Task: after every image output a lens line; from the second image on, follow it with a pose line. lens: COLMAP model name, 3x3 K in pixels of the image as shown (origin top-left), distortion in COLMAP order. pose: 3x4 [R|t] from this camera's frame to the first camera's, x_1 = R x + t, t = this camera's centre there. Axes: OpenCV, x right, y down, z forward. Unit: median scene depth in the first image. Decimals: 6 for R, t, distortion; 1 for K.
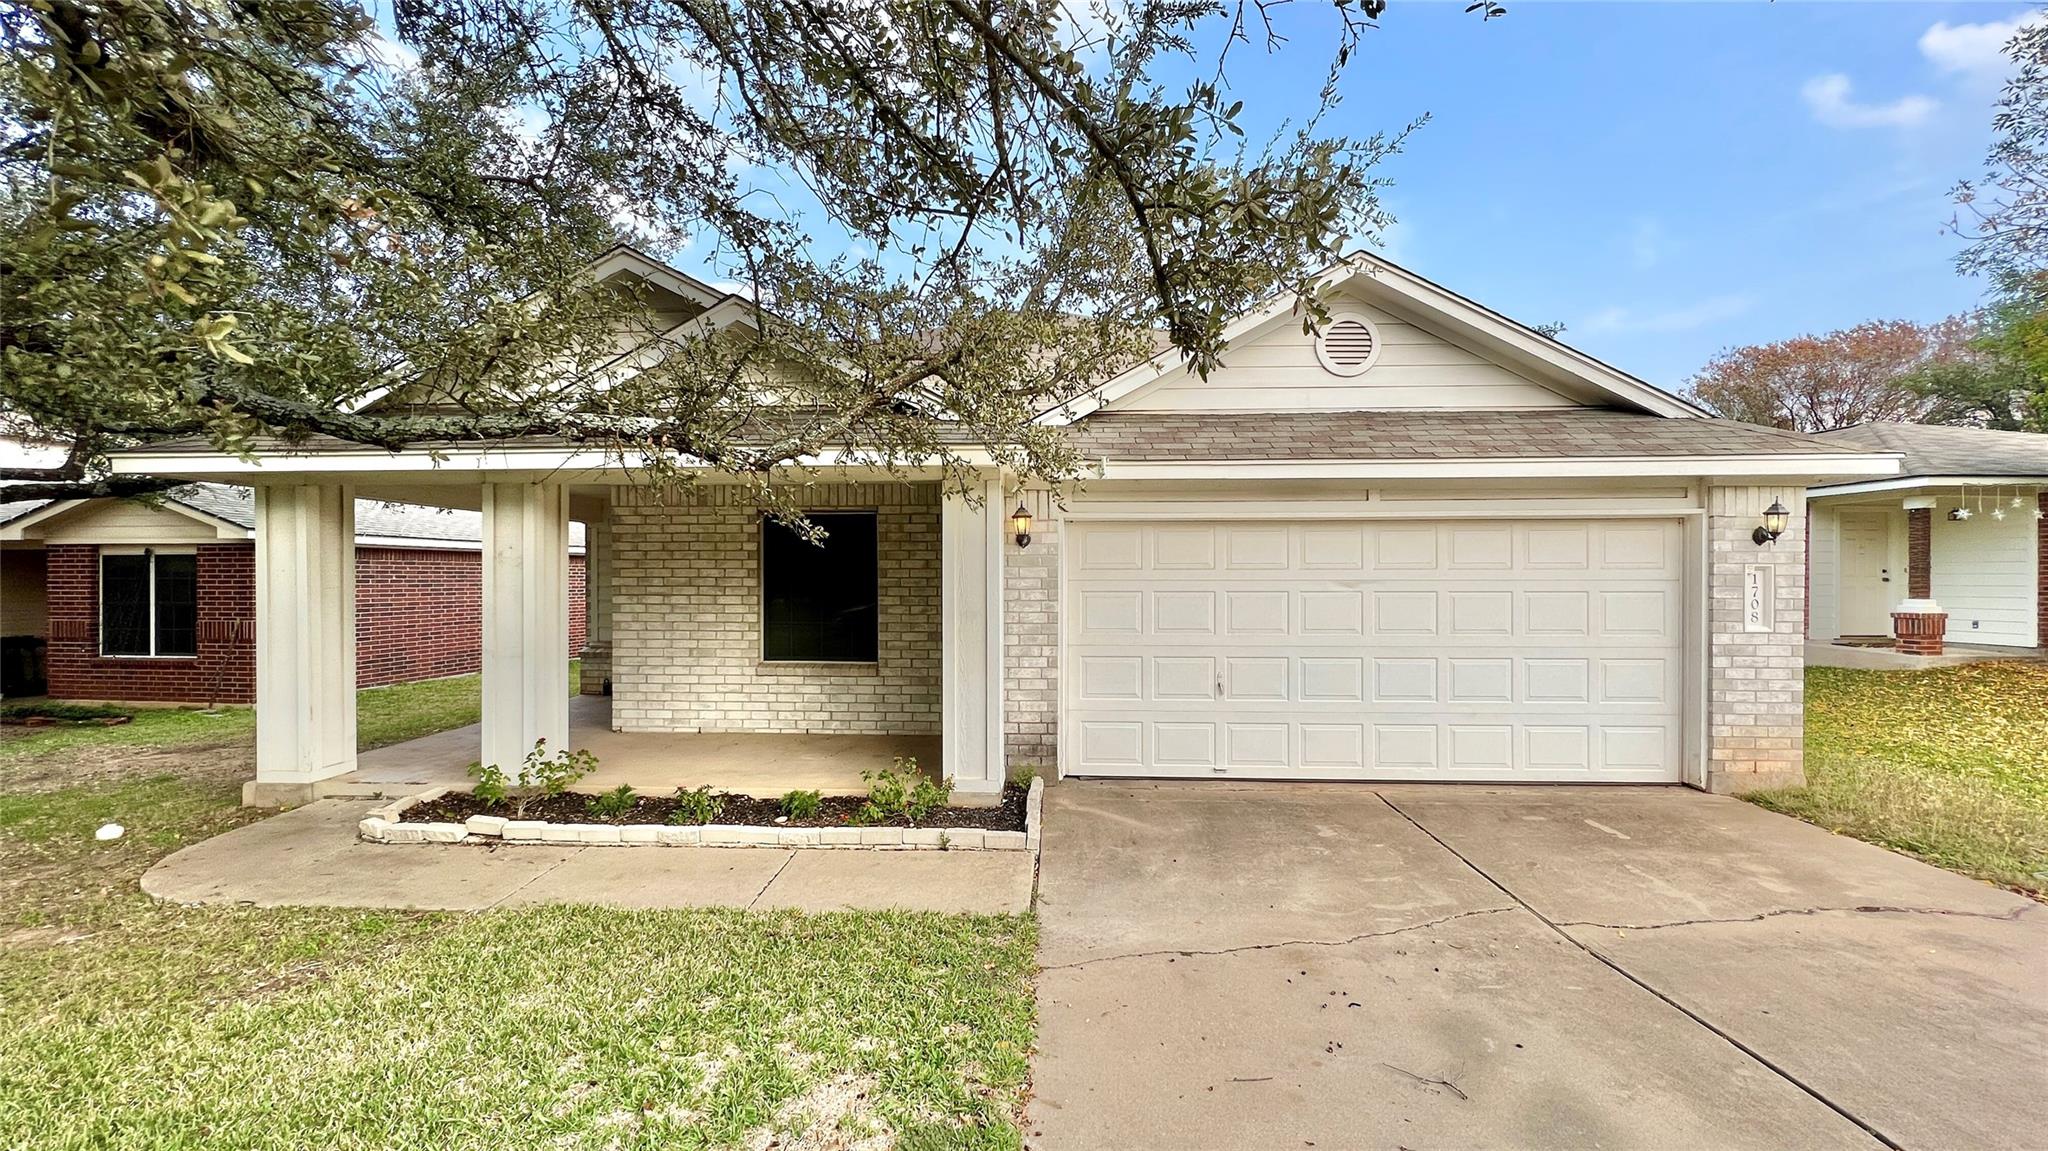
lens RADIAL K [[816.1, 0, 1015.2], [0, 816.1, 574.5], [0, 0, 1]] dist [-0.000966, -0.000018]
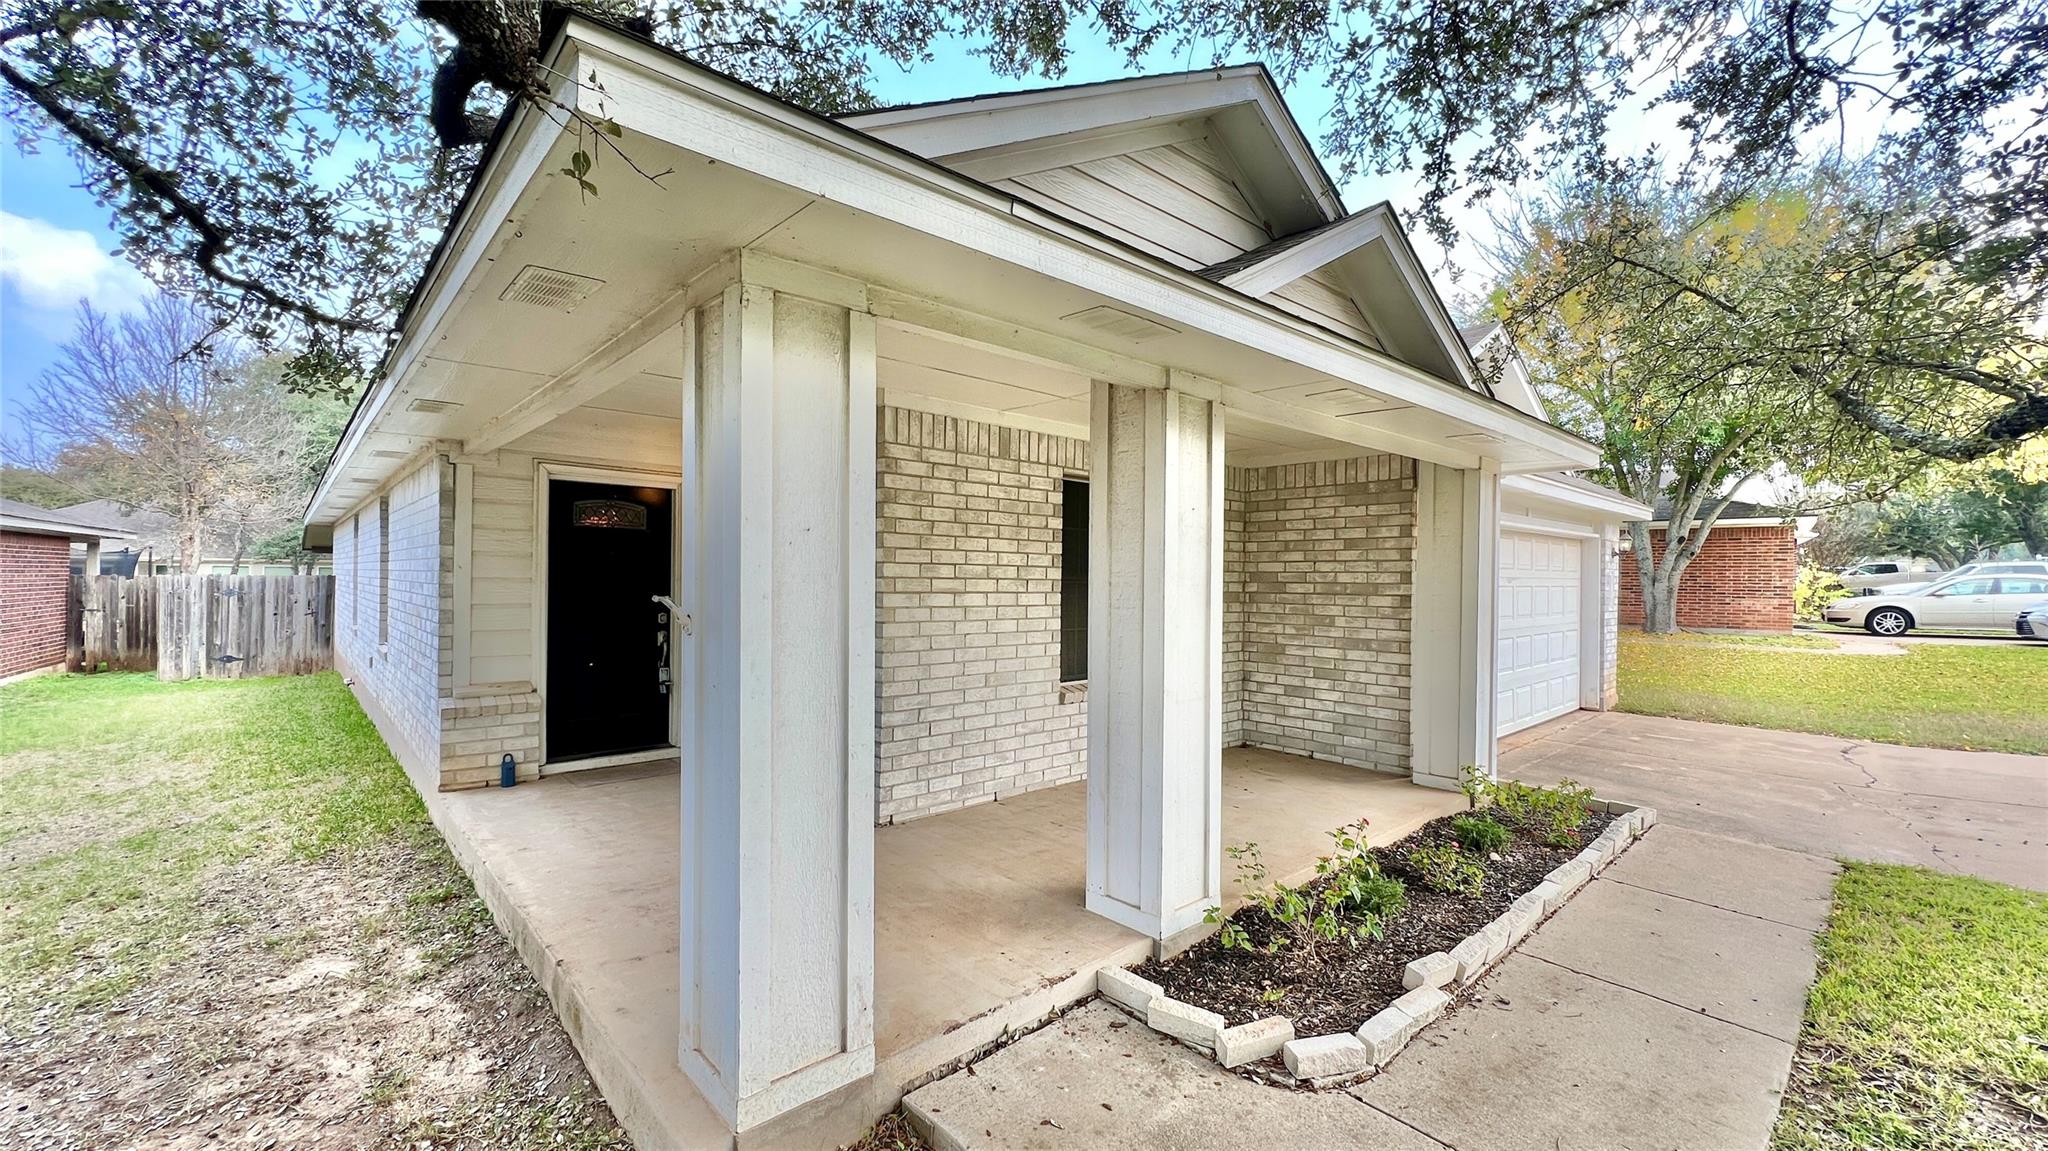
lens RADIAL K [[819.9, 0, 1025.4], [0, 819.9, 575.8], [0, 0, 1]] dist [-0.001373, -0.000162]
pose [[0.706832, 0.009393, 0.707319, -0.841479], [-0.011789, 0.999929, -0.001498, 0.012517], [-0.707283, -0.007280, 0.706893, 0.513939]]
